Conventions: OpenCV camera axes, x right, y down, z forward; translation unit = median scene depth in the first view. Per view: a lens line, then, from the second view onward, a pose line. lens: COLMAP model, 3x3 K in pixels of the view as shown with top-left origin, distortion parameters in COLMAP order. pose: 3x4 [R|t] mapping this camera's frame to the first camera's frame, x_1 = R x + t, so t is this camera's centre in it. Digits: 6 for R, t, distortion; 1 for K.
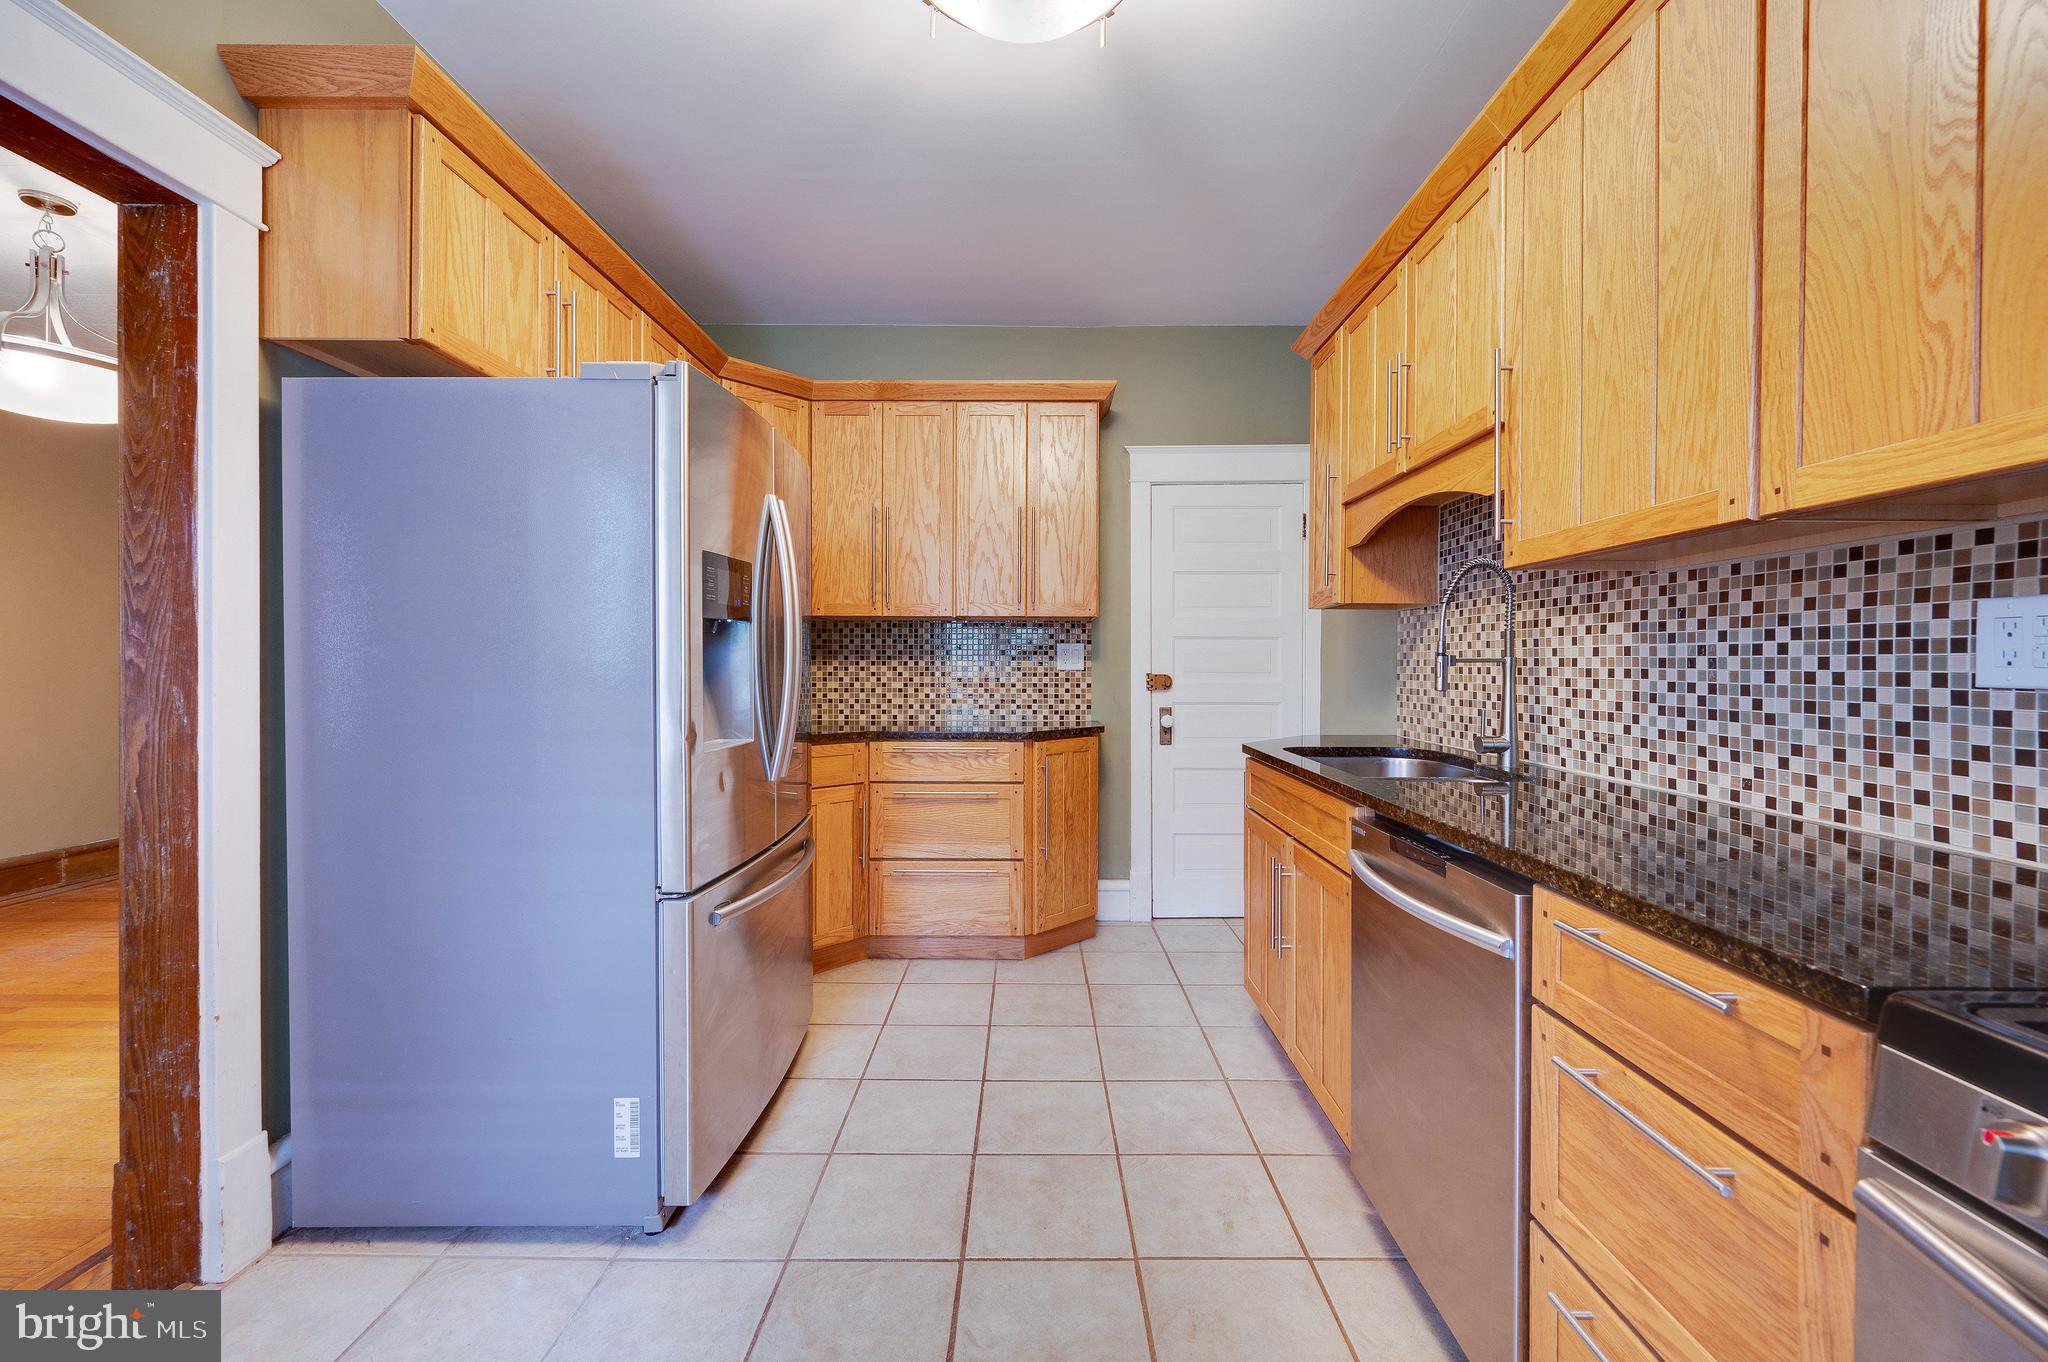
lens RADIAL K [[841.4, 0, 1036.8], [0, 841.4, 666.9], [0, 0, 1]] dist [-0.001218, 0.000053]
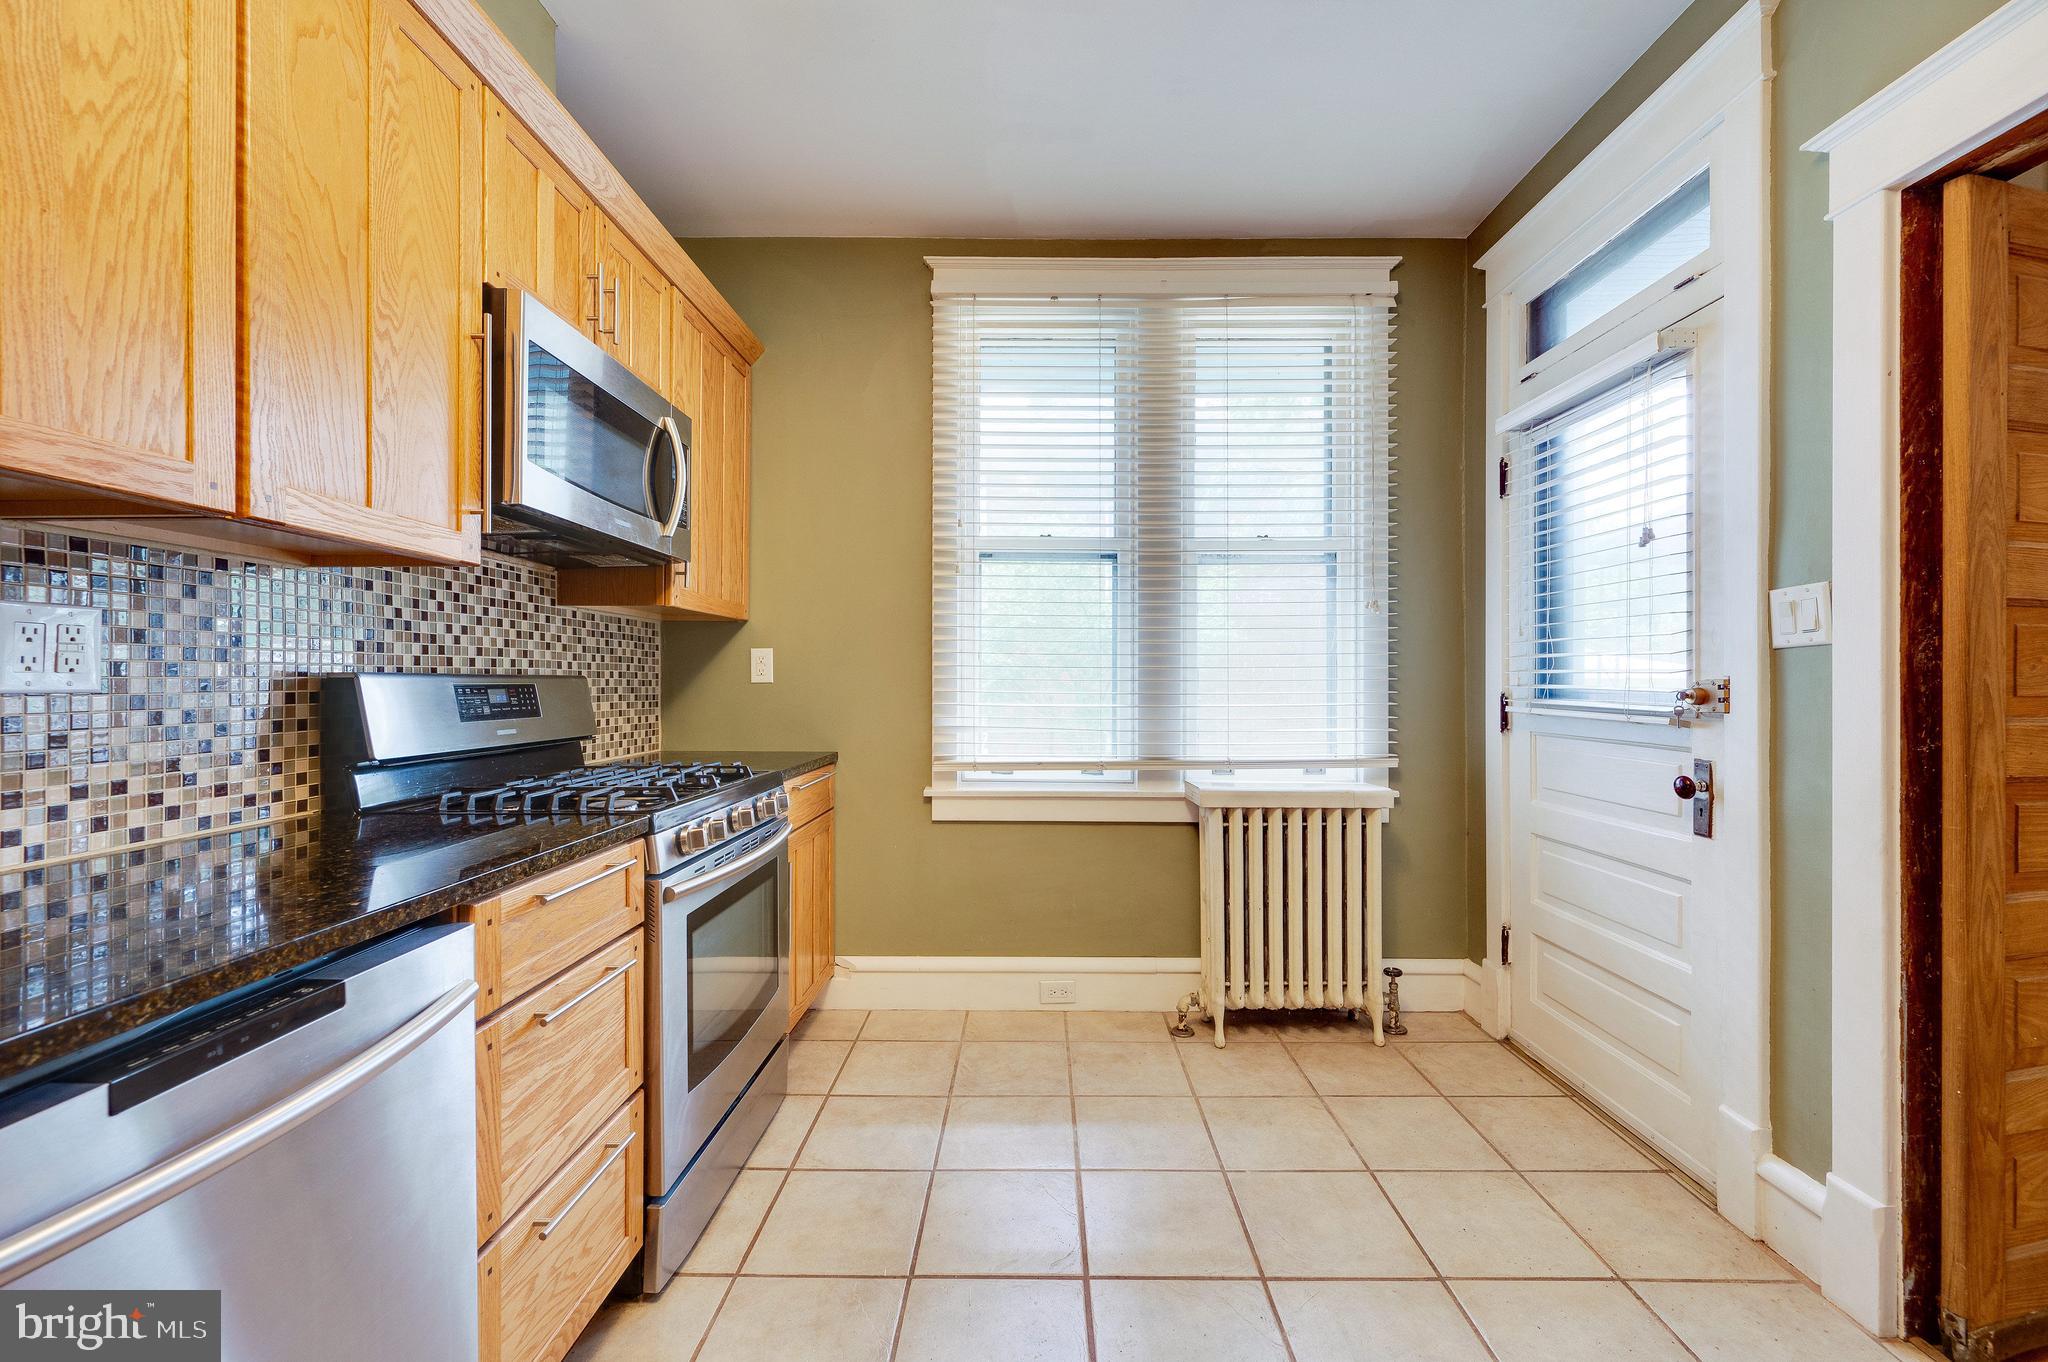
lens RADIAL K [[818.8, 0, 1048.4], [0, 818.8, 675.3], [0, 0, 1]] dist [-0.002694, -0.000213]
pose [[-0.999988, -0.004317, -0.002479, -0.032715], [-0.004316, 0.999991, -0.000403, -0.000768], [0.002481, -0.000392, -0.999997, 1.249181]]
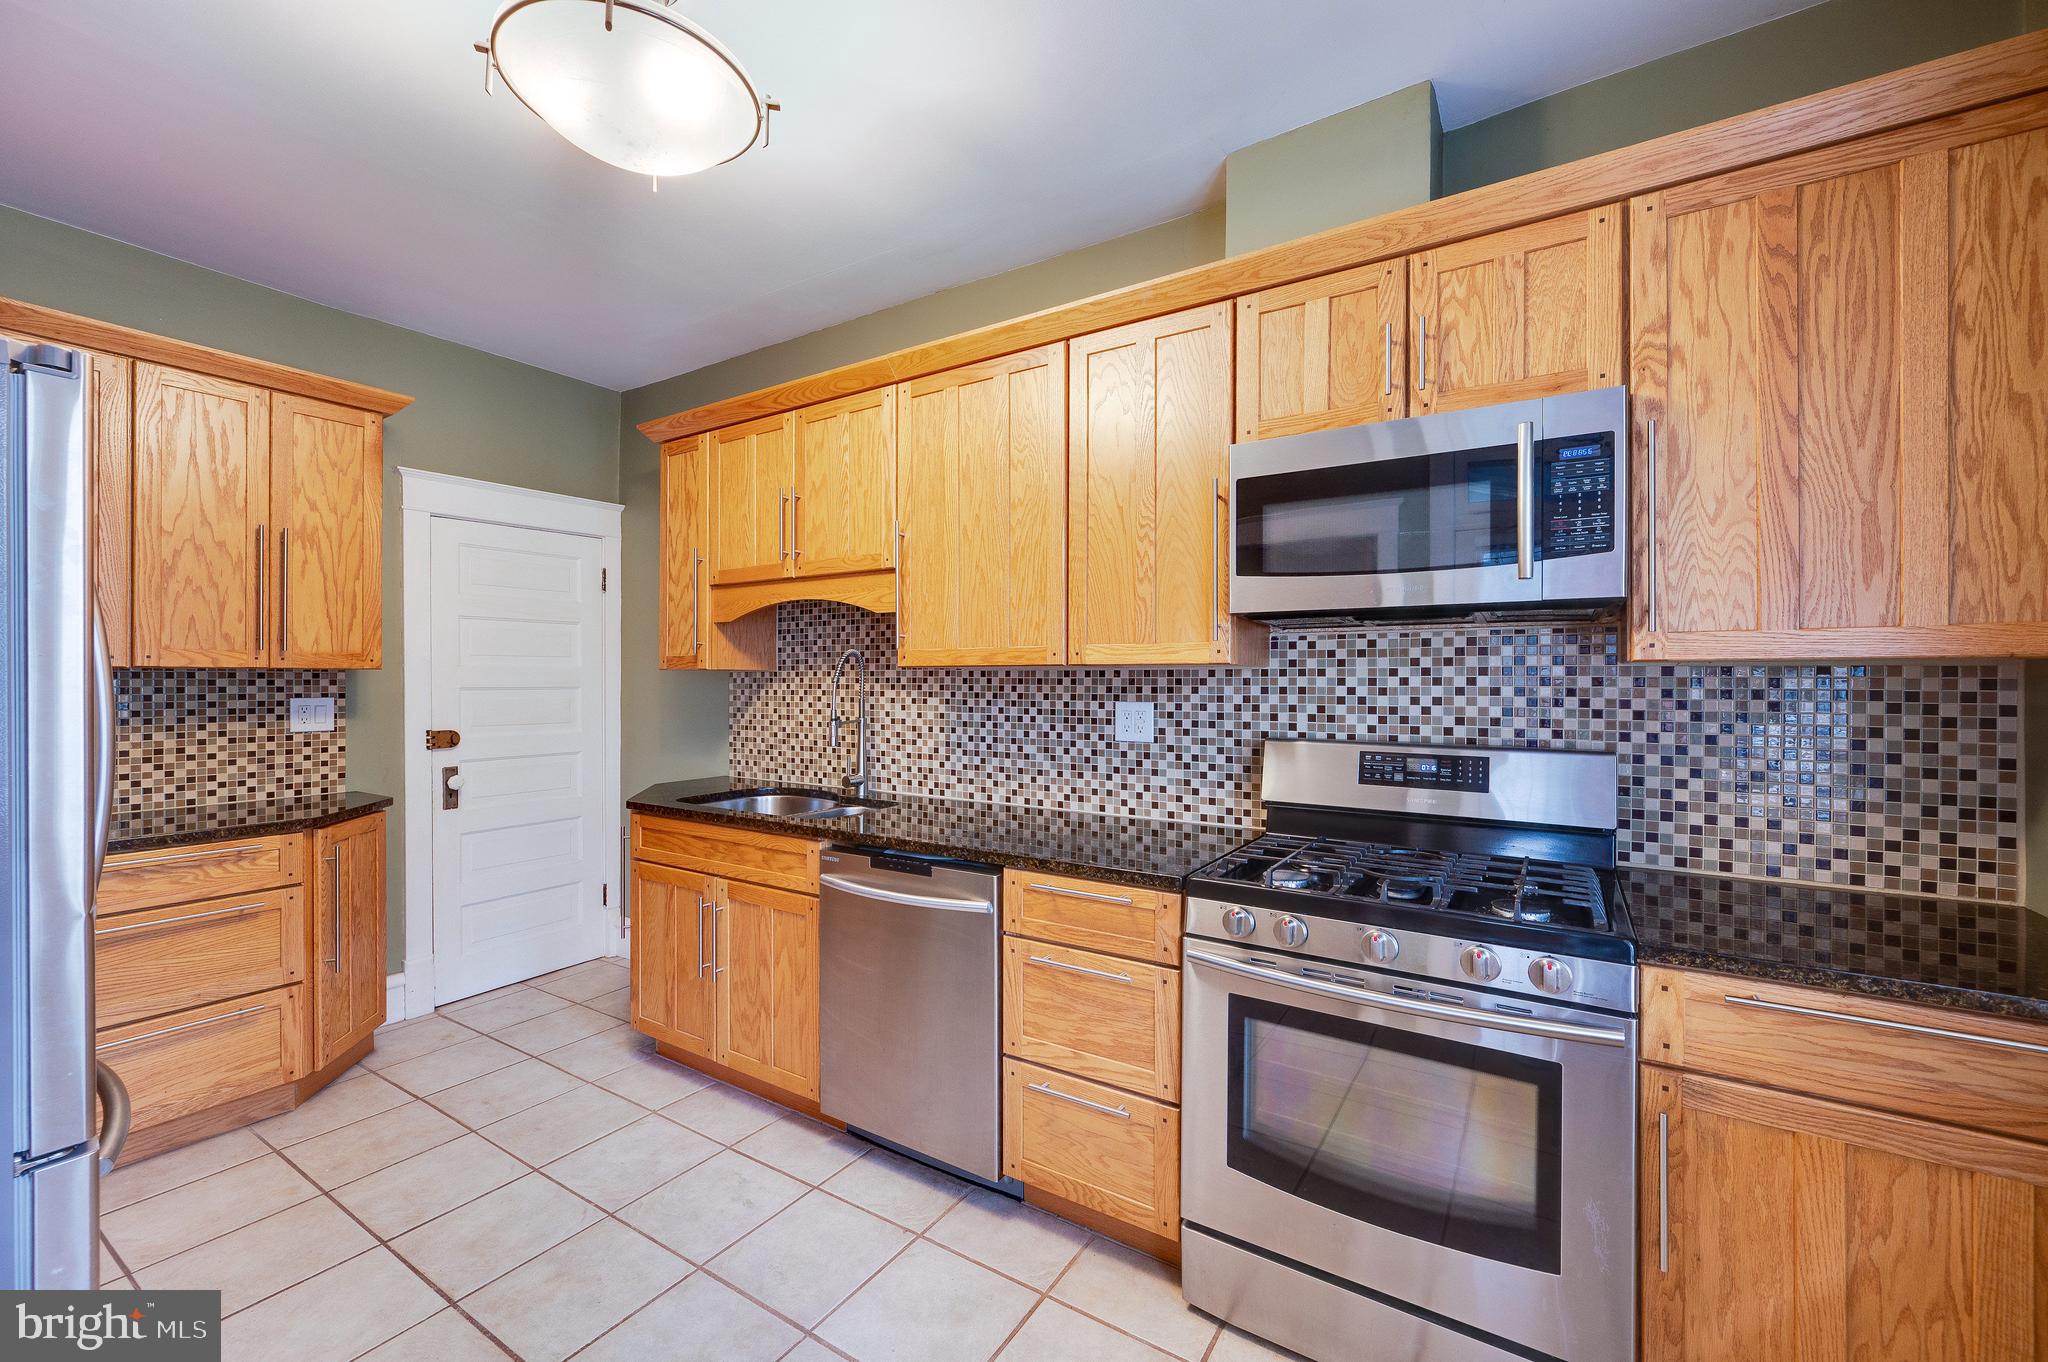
lens RADIAL K [[818.8, 0, 1048.4], [0, 818.8, 675.3], [0, 0, 1]] dist [-0.002694, -0.000213]
pose [[0.524651, -0.000564, 0.851317, -0.548903], [0.004724, 0.999986, -0.002248, -0.096112], [-0.851304, 0.005202, 0.524647, 0.002608]]
